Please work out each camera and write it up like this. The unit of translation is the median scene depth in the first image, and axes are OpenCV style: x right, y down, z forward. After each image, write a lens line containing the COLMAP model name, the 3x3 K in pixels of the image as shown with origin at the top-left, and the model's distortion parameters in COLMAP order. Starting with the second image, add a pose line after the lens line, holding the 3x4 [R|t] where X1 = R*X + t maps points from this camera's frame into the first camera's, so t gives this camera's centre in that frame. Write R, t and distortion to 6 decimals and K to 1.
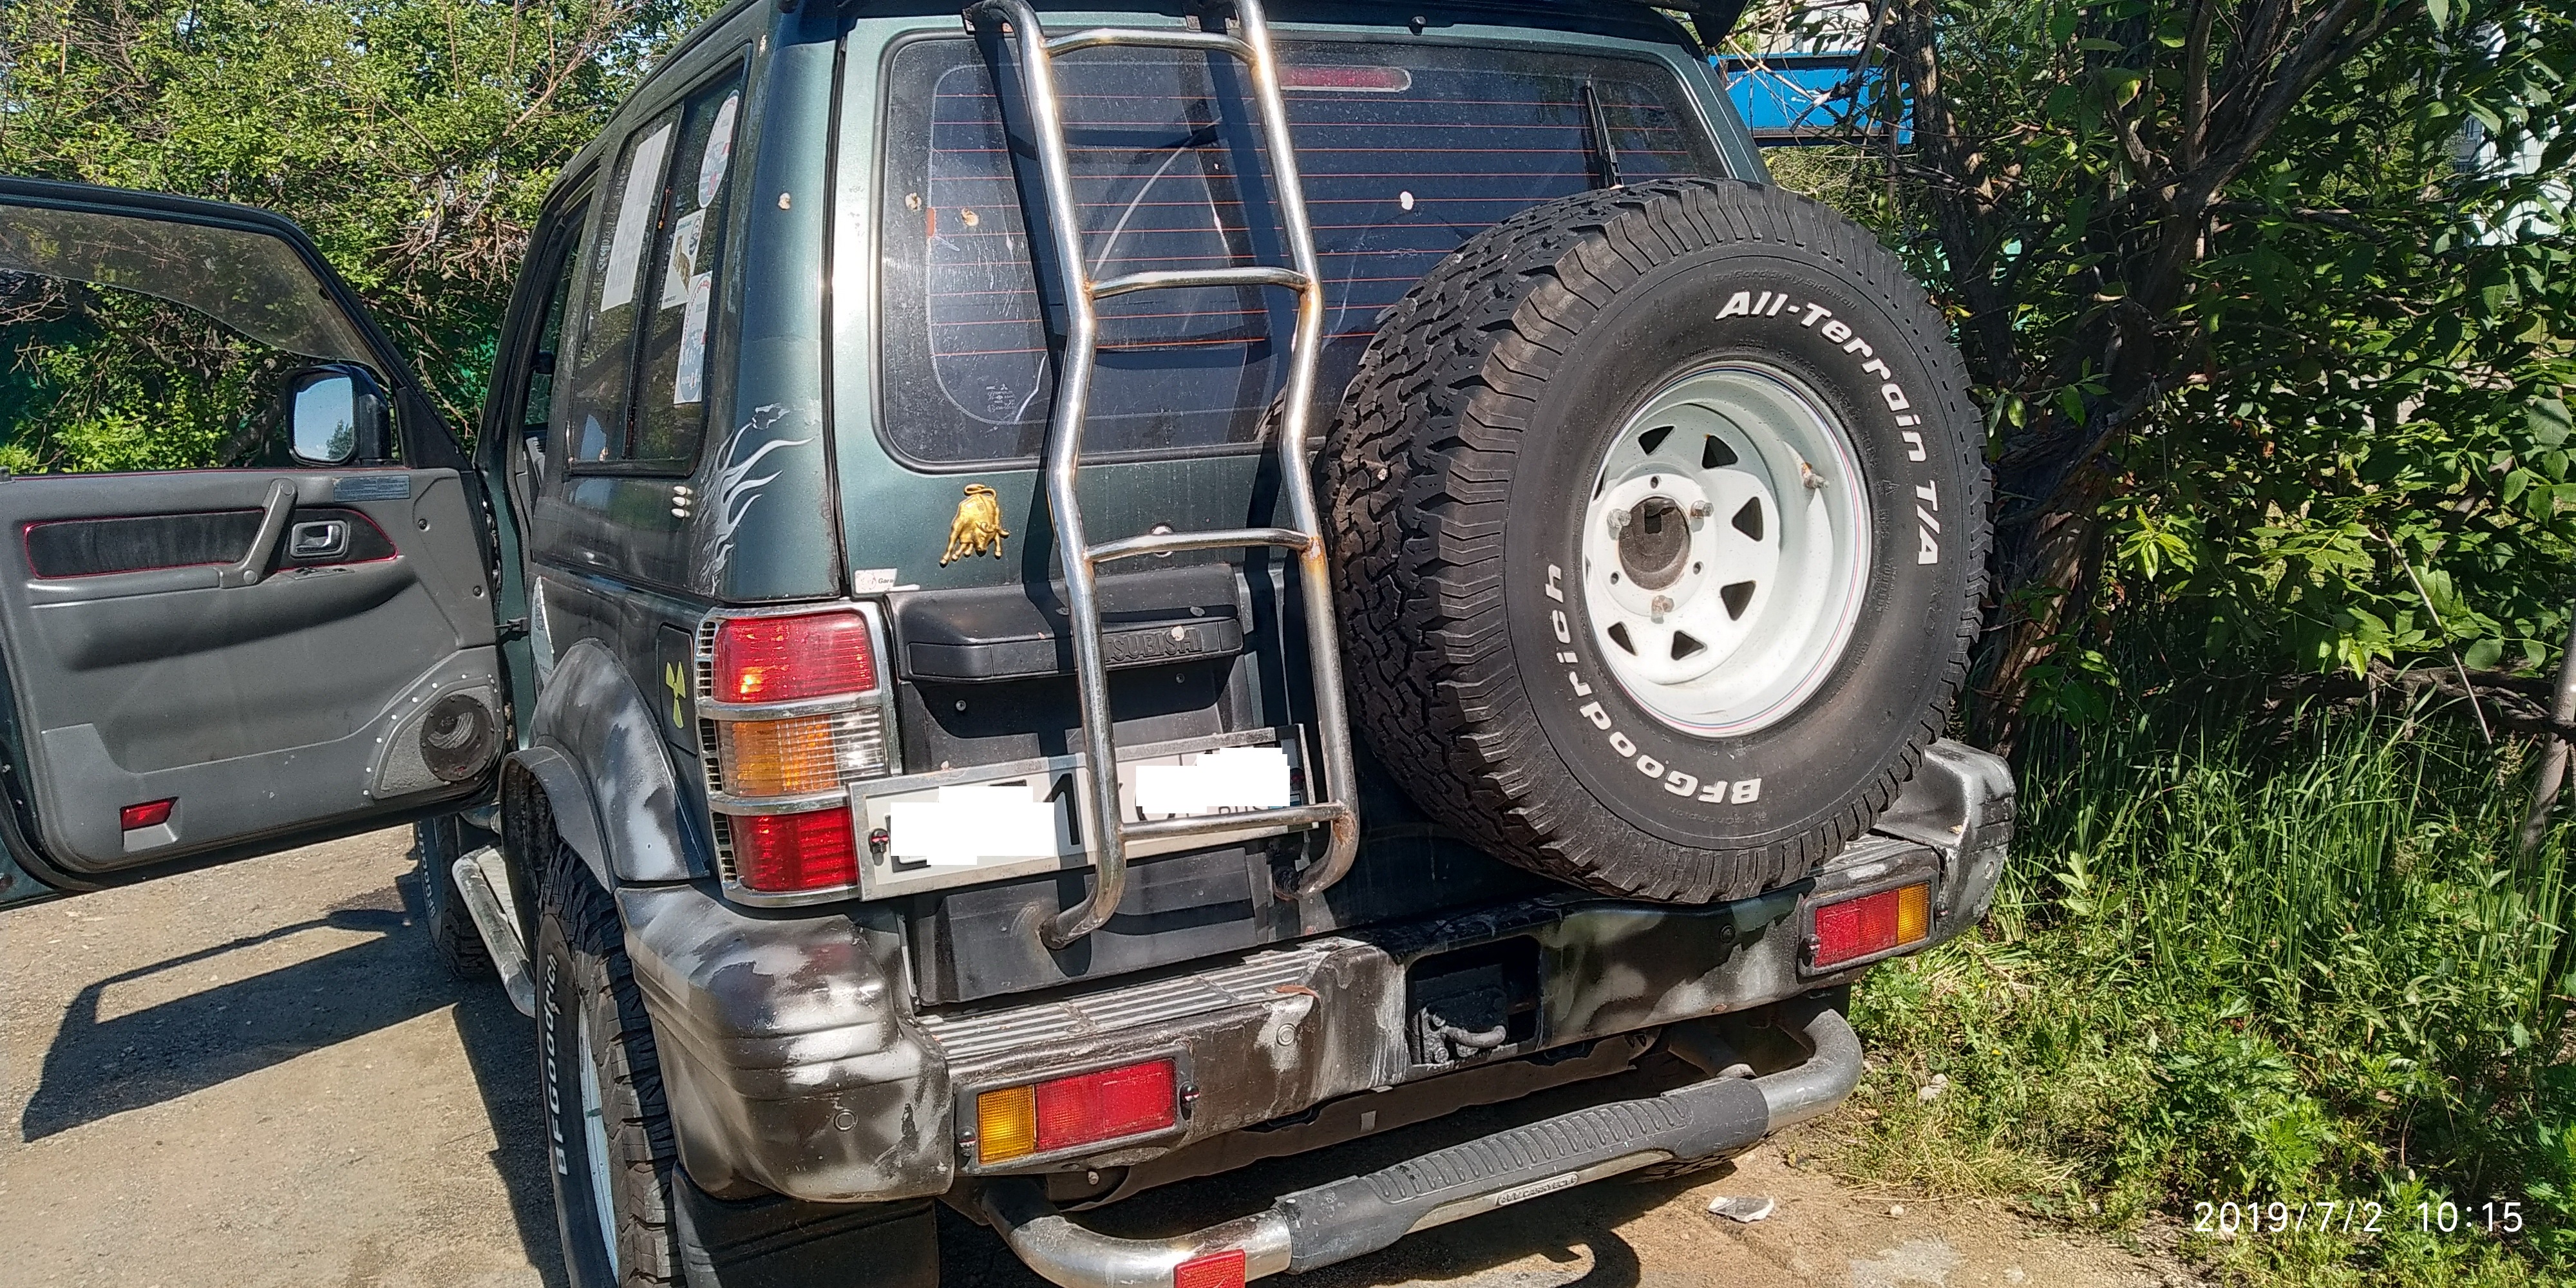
lens RADIAL K [[1928.5, 0, 1288.0], [0, 1928.5, 644.0], [0, 0, 1]] dist [0.000335, -0.000883]
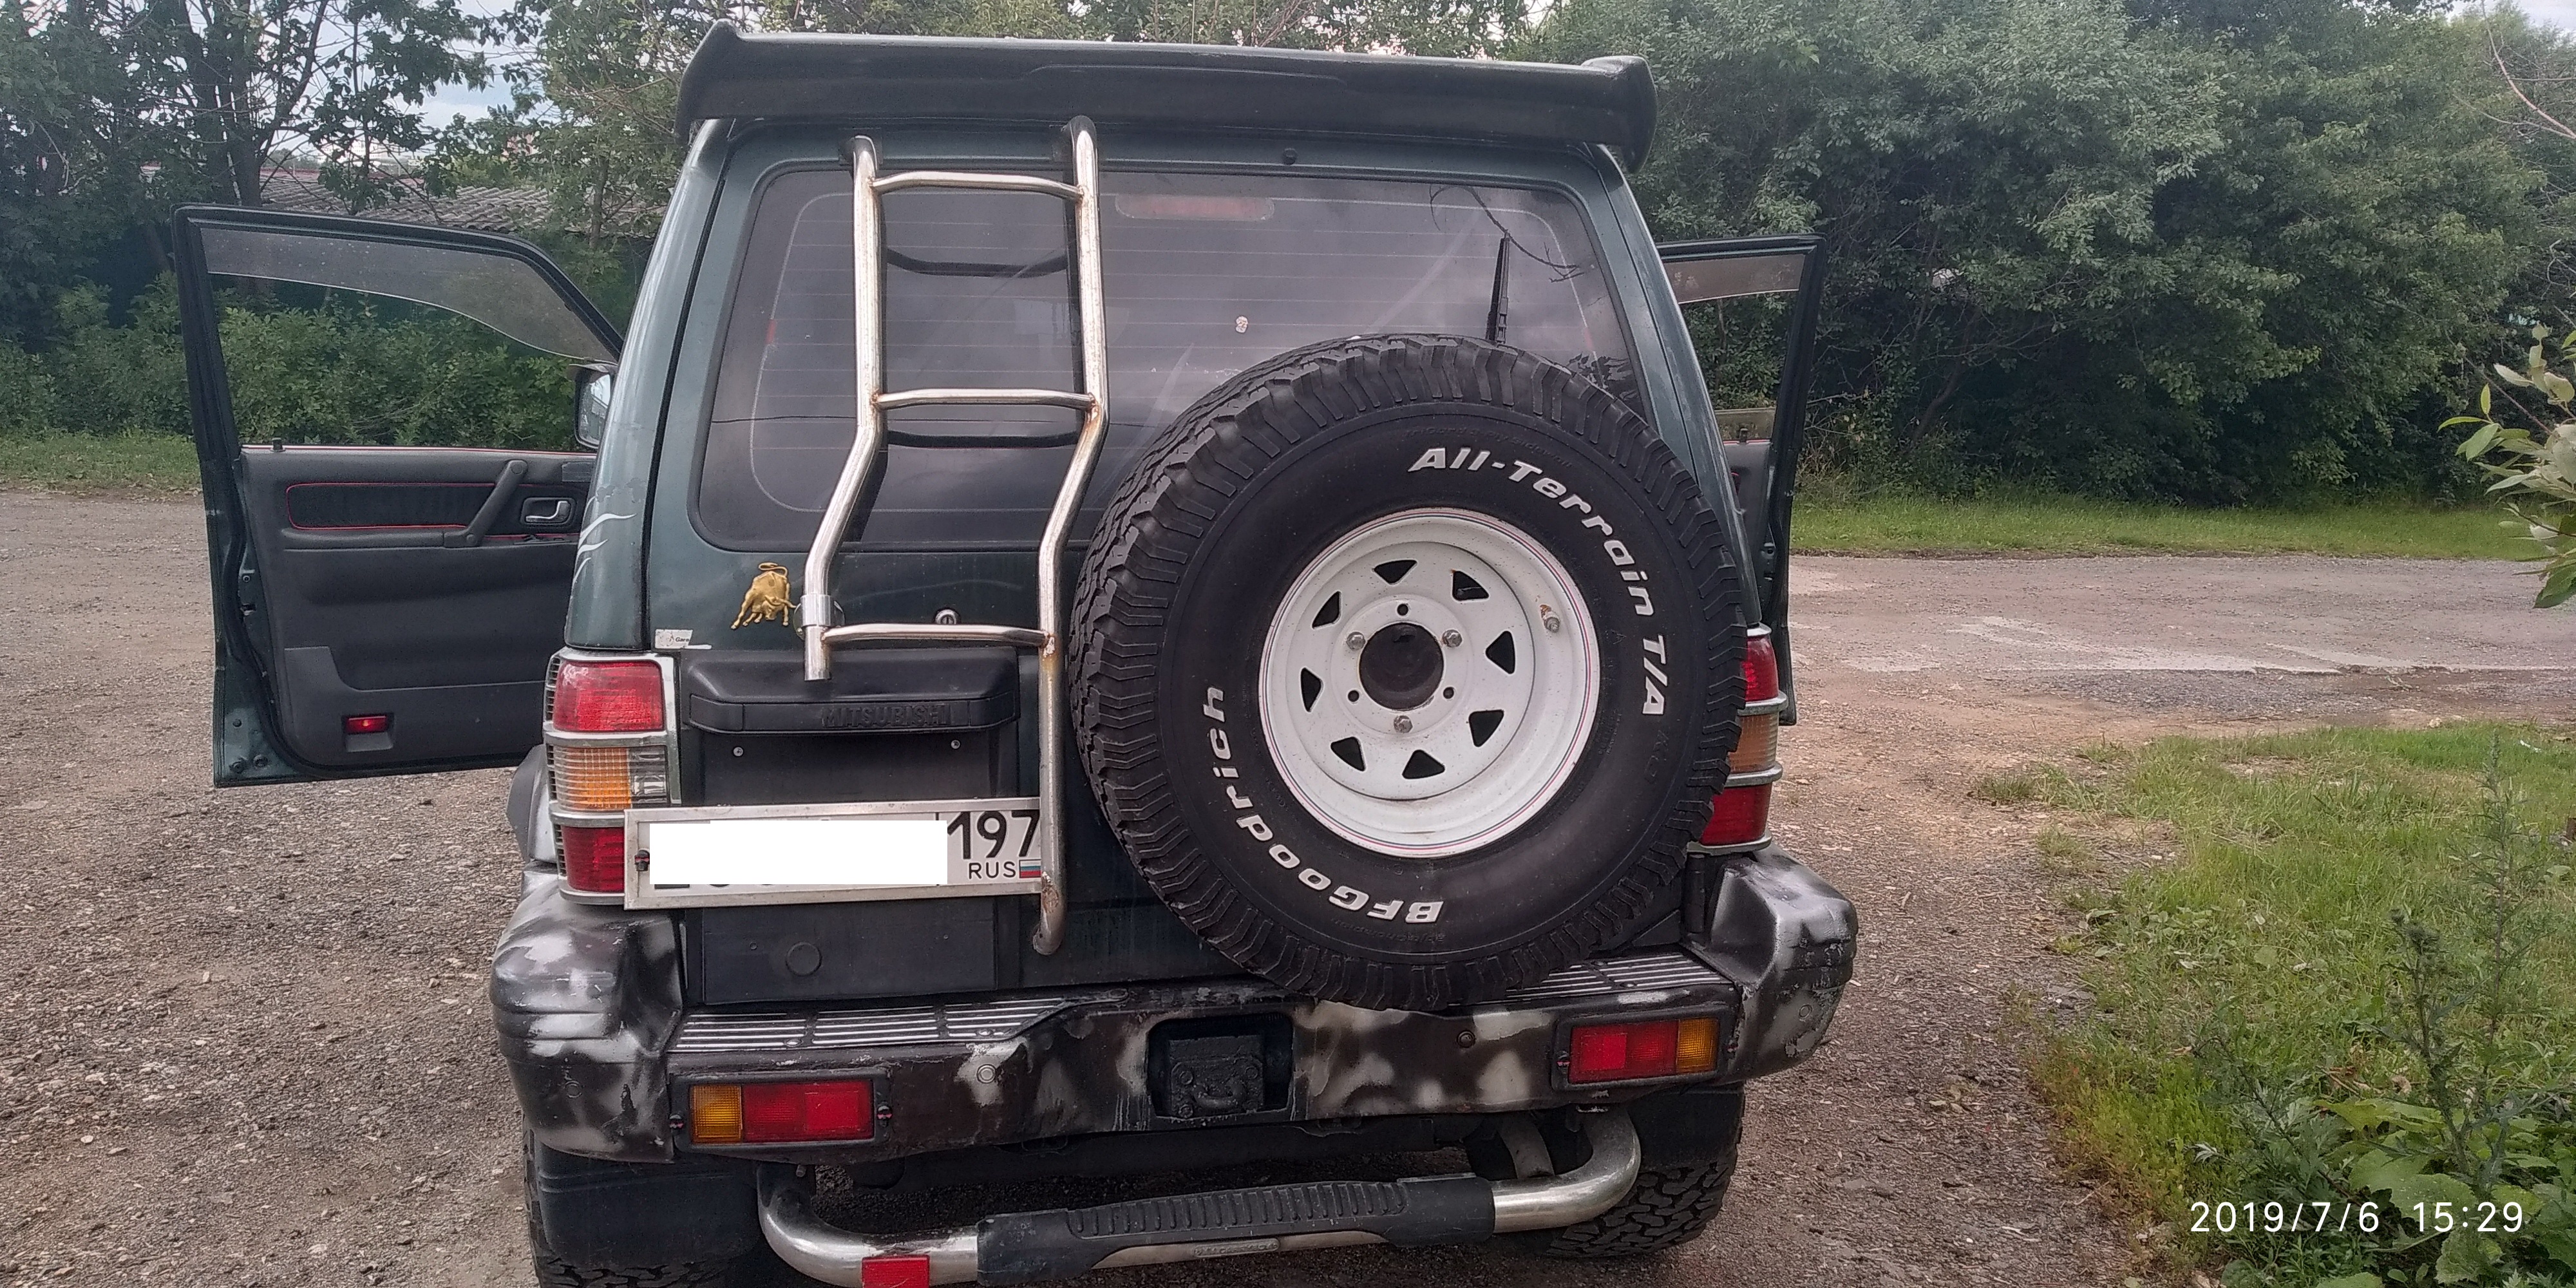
lens RADIAL K [[1928.5, 0, 1288.0], [0, 1928.5, 644.0], [0, 0, 1]] dist [0.000335, -0.000883]
pose [[0.965802, 0.099981, -0.239228, 0.407058], [-0.097358, 0.994989, 0.022785, -0.088014], [0.240307, 0.001286, 0.970696, -0.049103]]
